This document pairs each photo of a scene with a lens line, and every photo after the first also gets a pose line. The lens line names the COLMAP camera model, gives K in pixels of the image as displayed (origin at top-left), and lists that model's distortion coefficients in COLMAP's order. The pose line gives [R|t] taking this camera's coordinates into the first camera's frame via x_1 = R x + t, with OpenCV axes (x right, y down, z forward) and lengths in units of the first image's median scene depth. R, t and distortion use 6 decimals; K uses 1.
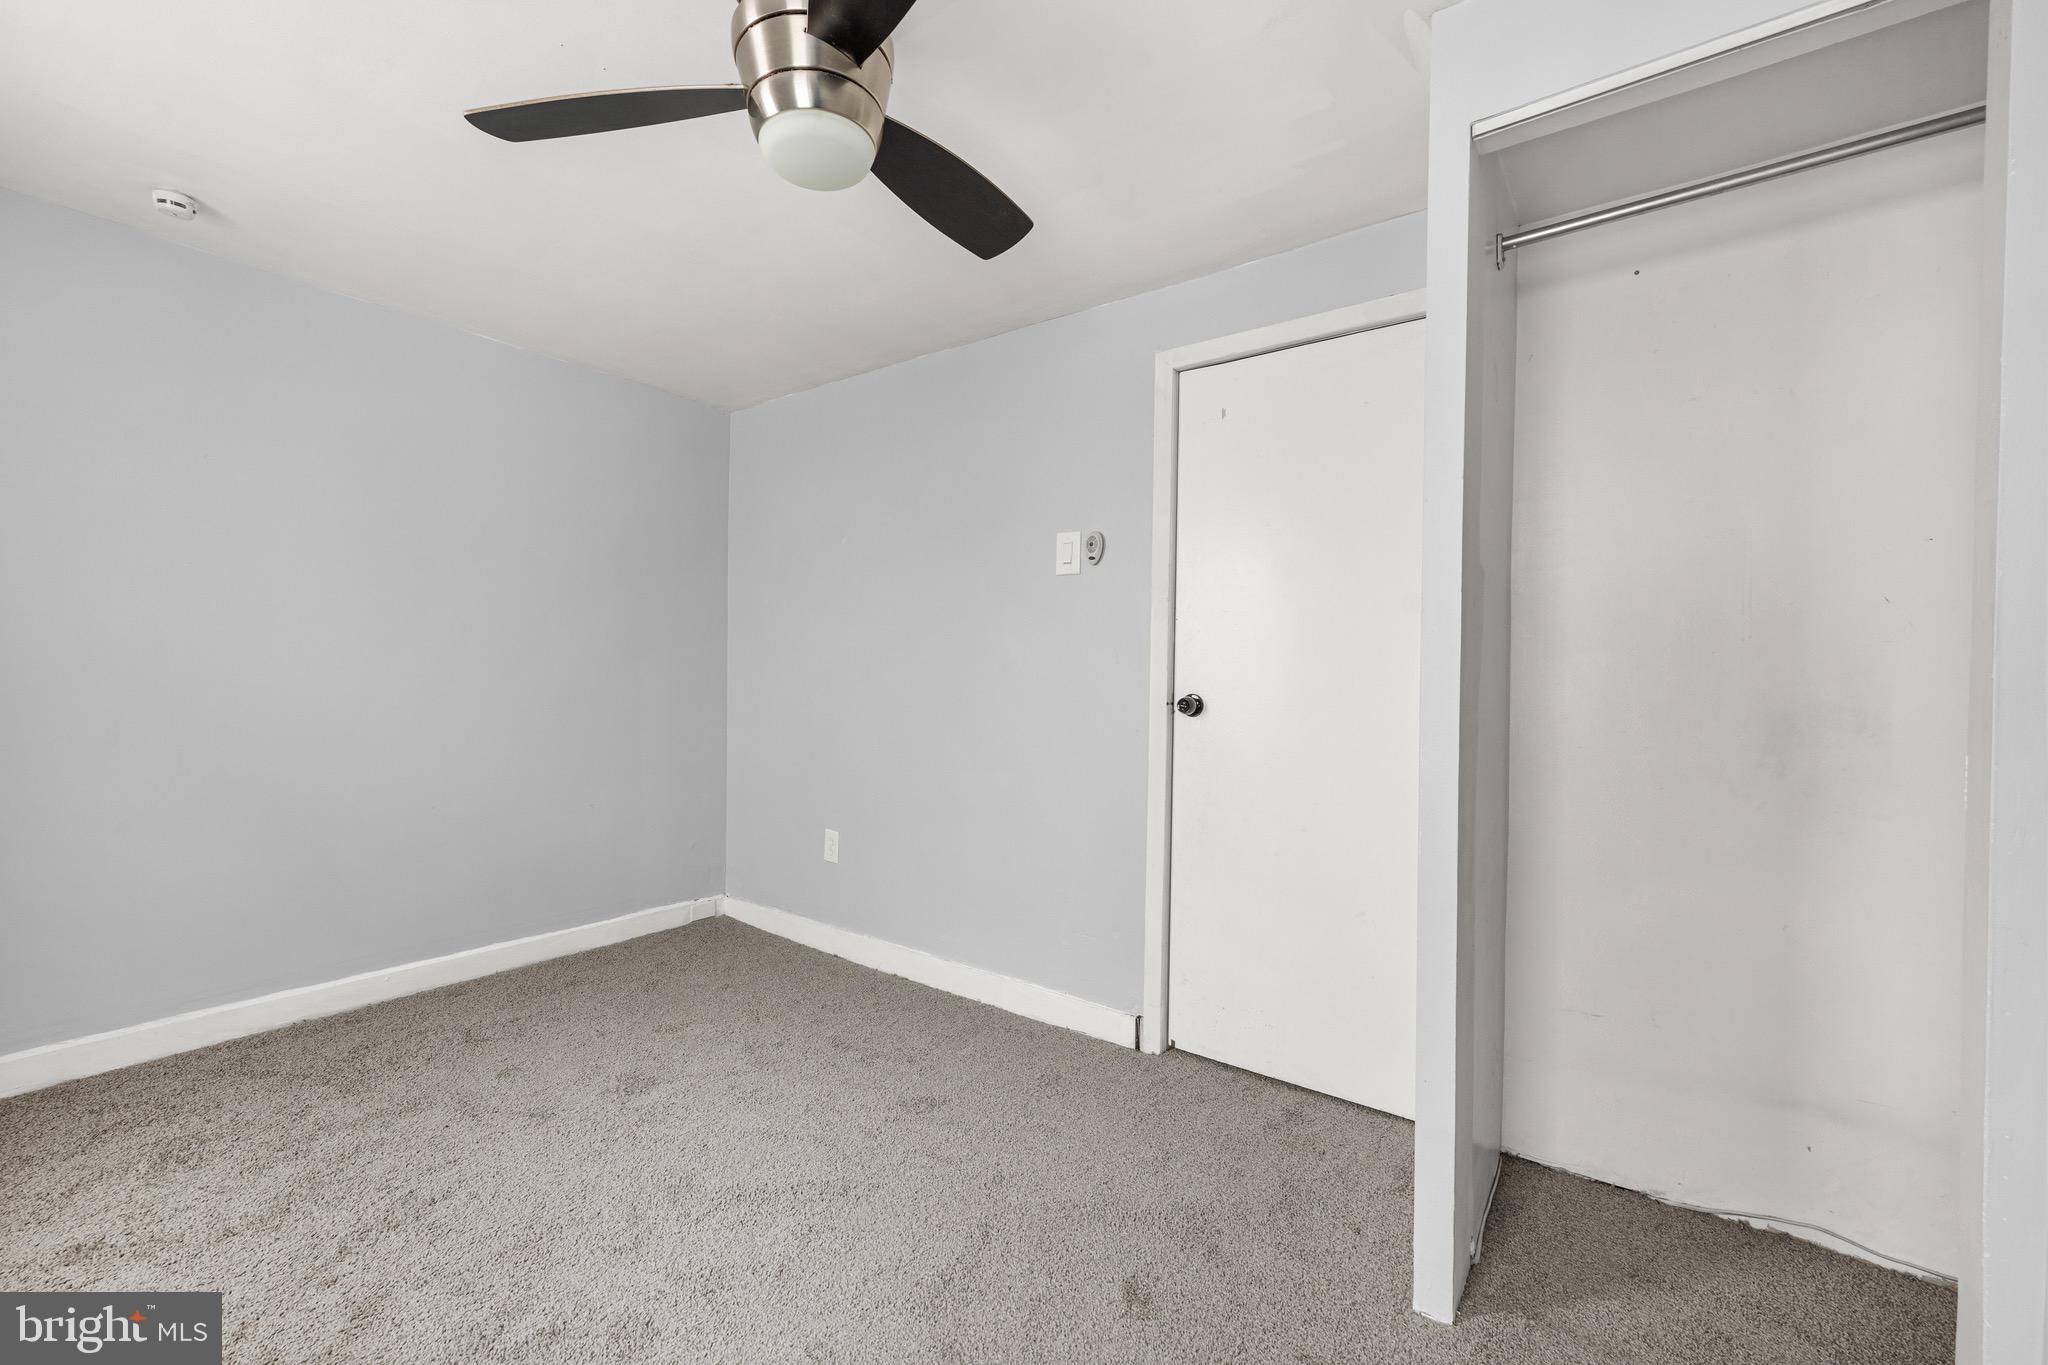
lens RADIAL K [[820.1, 0, 1023.9], [0, 820.1, 680.7], [0, 0, 1]] dist [0.001761, -0.001675]
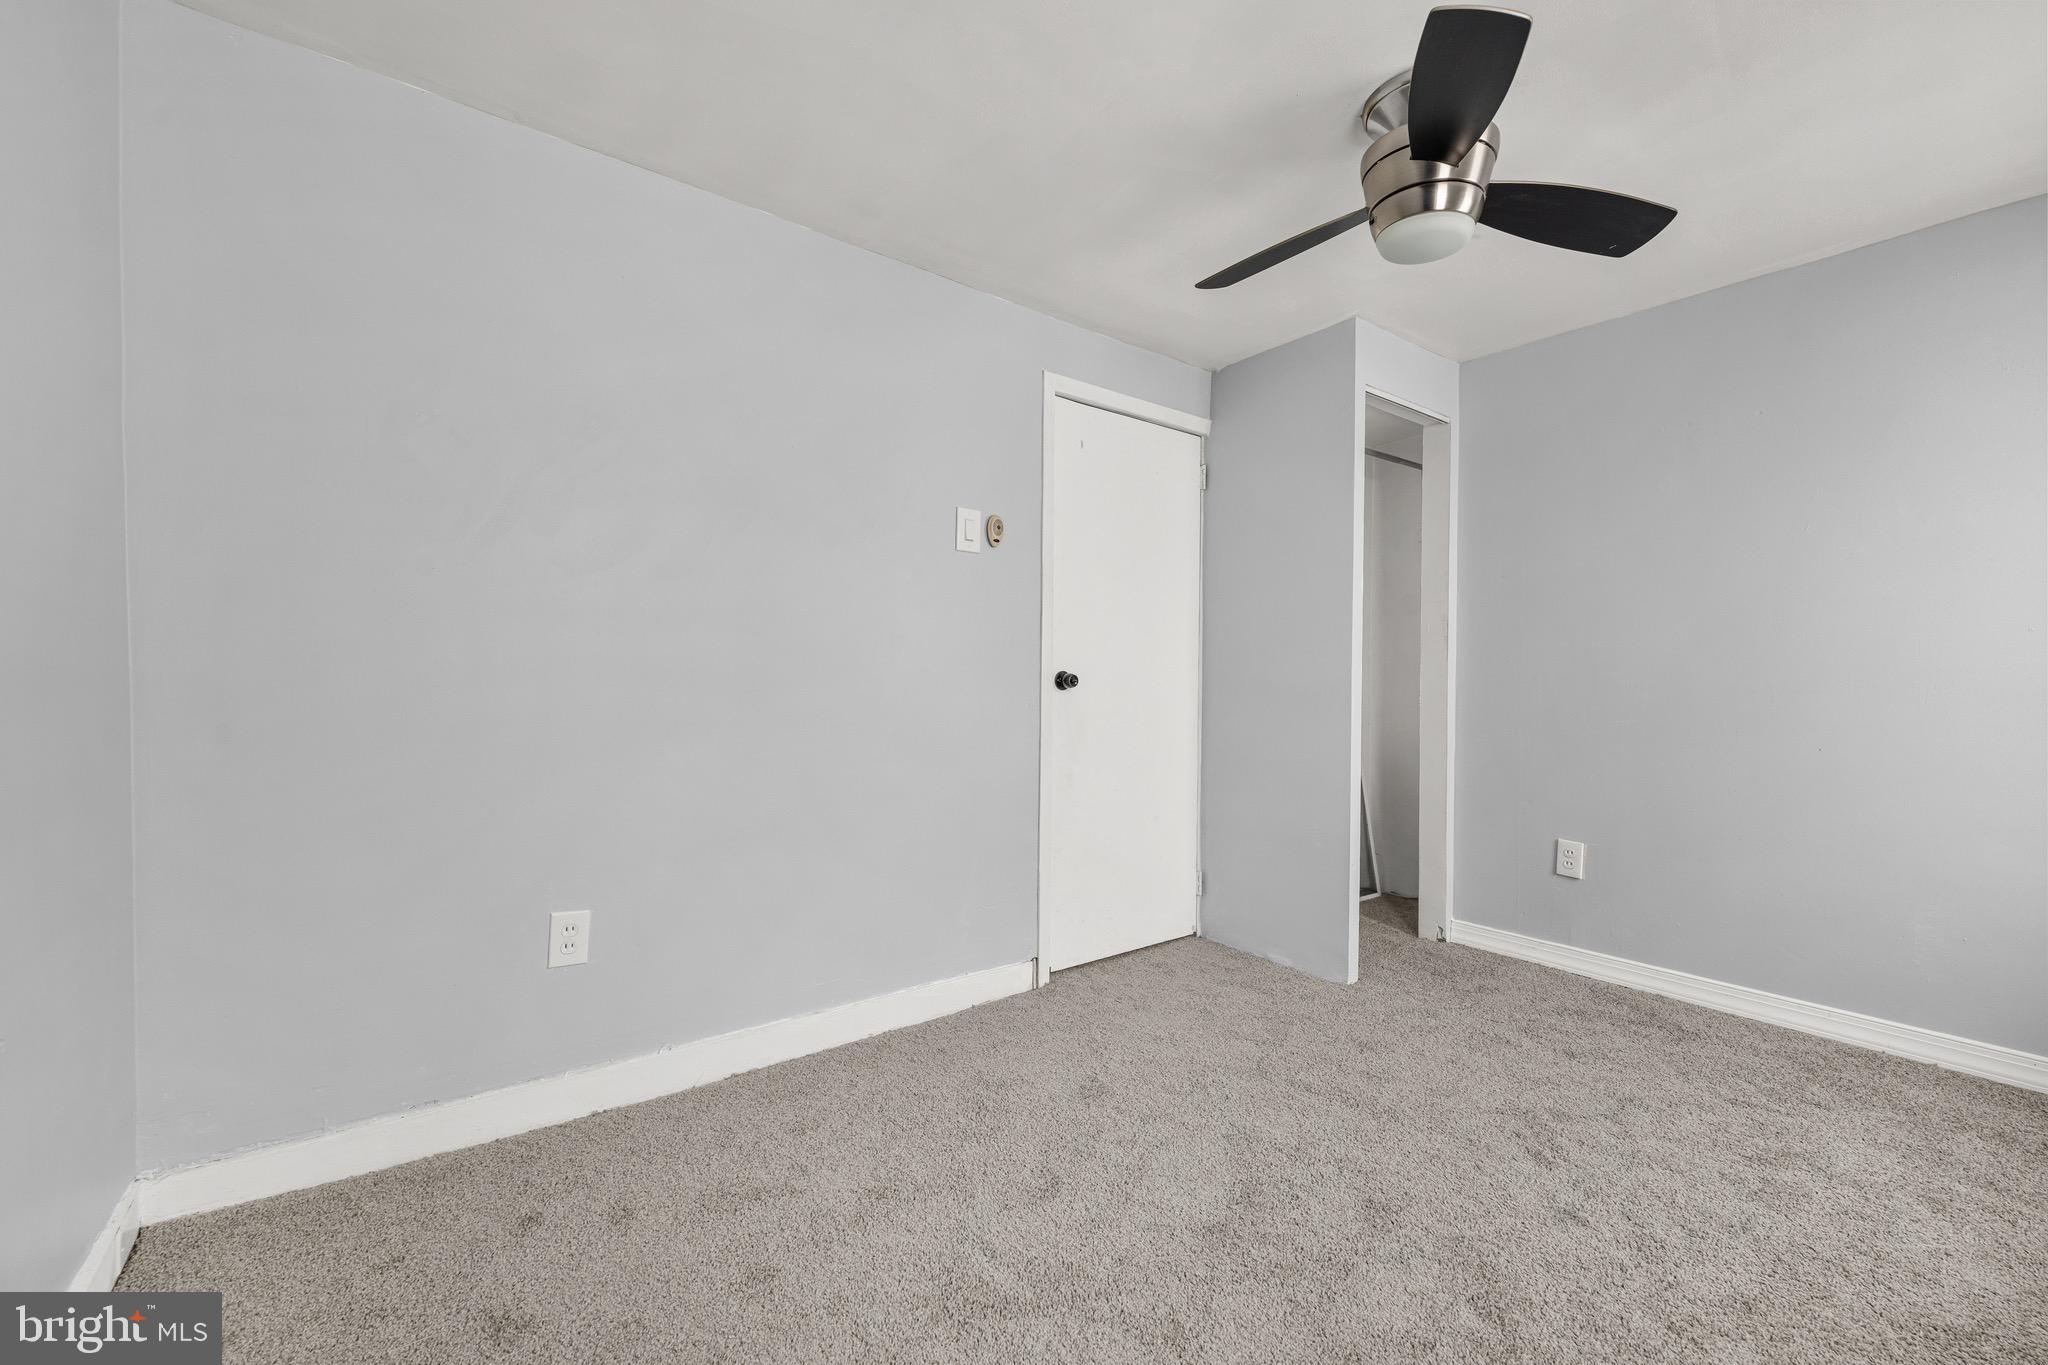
lens RADIAL K [[820.1, 0, 1024.5], [0, 820.1, 684.1], [0, 0, 1]] dist [0.001761, -0.001675]
pose [[0.281074, -0.017886, 0.959519, -0.890669], [0.000613, 0.999829, 0.018458, 0.012444], [-0.959686, -0.004600, 0.281037, 0.664941]]
